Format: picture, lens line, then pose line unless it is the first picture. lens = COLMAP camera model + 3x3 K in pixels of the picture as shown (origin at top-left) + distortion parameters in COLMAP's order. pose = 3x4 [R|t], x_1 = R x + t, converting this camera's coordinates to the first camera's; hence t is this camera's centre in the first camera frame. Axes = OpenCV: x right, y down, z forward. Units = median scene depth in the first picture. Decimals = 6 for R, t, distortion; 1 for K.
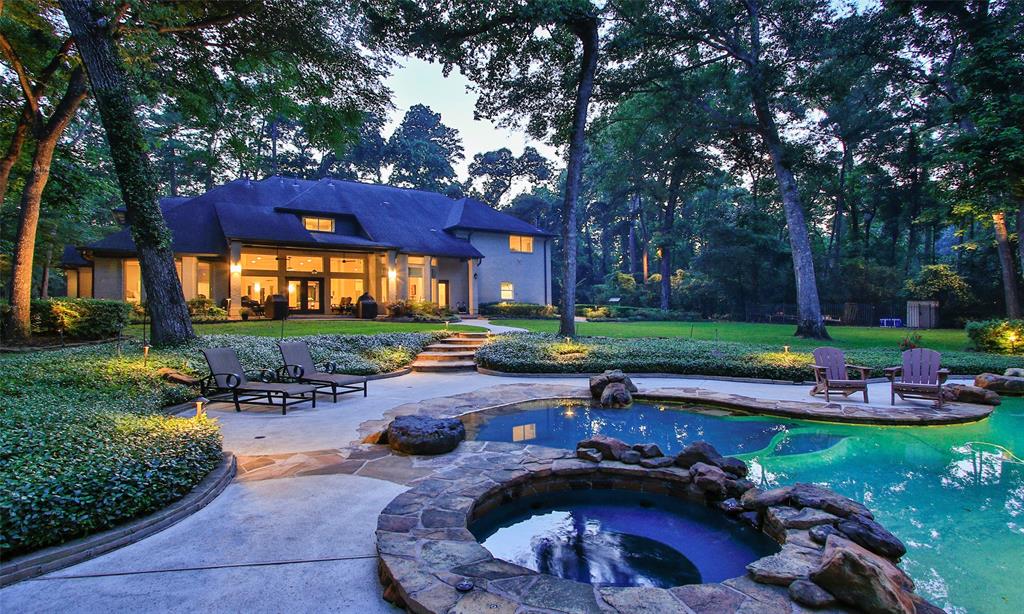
lens RADIAL K [[523.7, 0, 511.3], [0, 523.7, 306.3], [0, 0, 1]] dist [-0.021498, 0.003363]
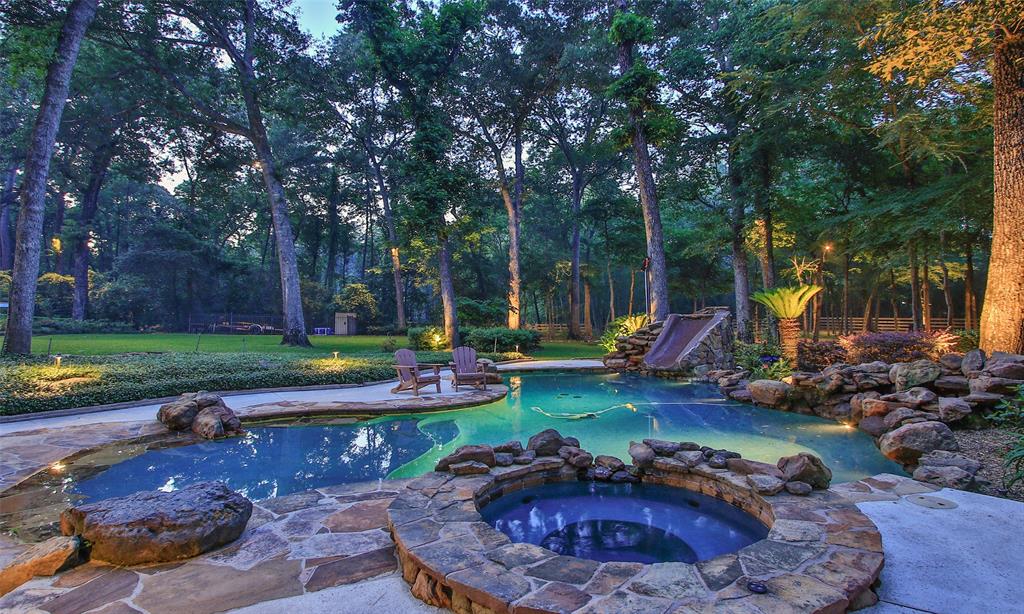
lens RADIAL K [[523.7, 0, 507.4], [0, 523.7, 300.9], [0, 0, 1]] dist [-0.021498, 0.003363]
pose [[0.493140, 0.034224, 0.869276, -0.099581], [-0.006135, 0.999338, -0.035864, 0.003993], [-0.869928, 0.012353, 0.493024, 0.079049]]
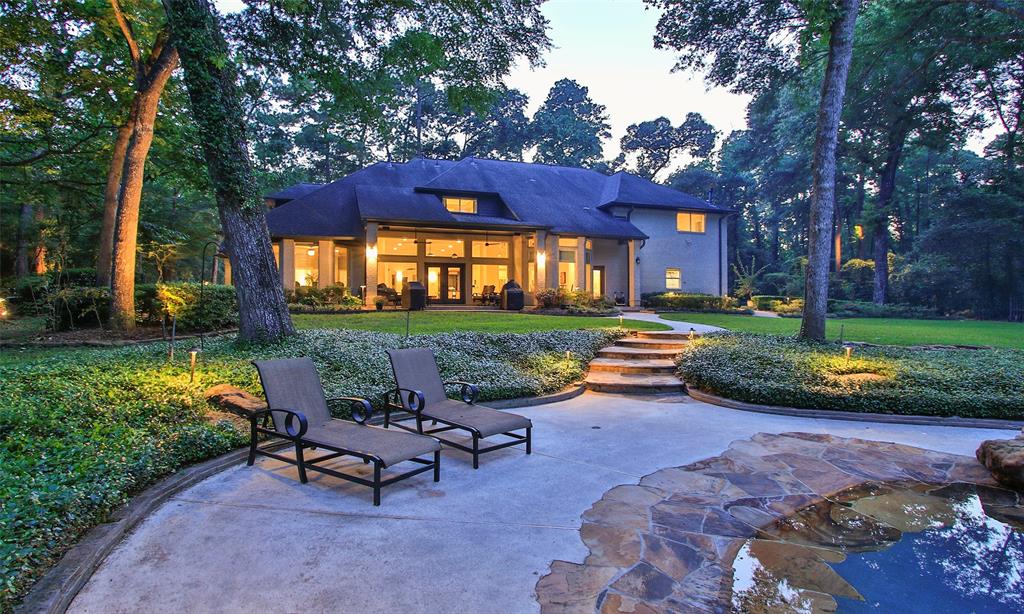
lens RADIAL K [[523.7, 0, 512.5], [0, 523.7, 304.2], [0, 0, 1]] dist [-0.021498, 0.003363]
pose [[0.967032, 0.009672, -0.254472, -0.057620], [-0.006824, 0.999904, 0.012069, 0.003476], [0.254565, -0.009935, 0.967005, 0.170660]]
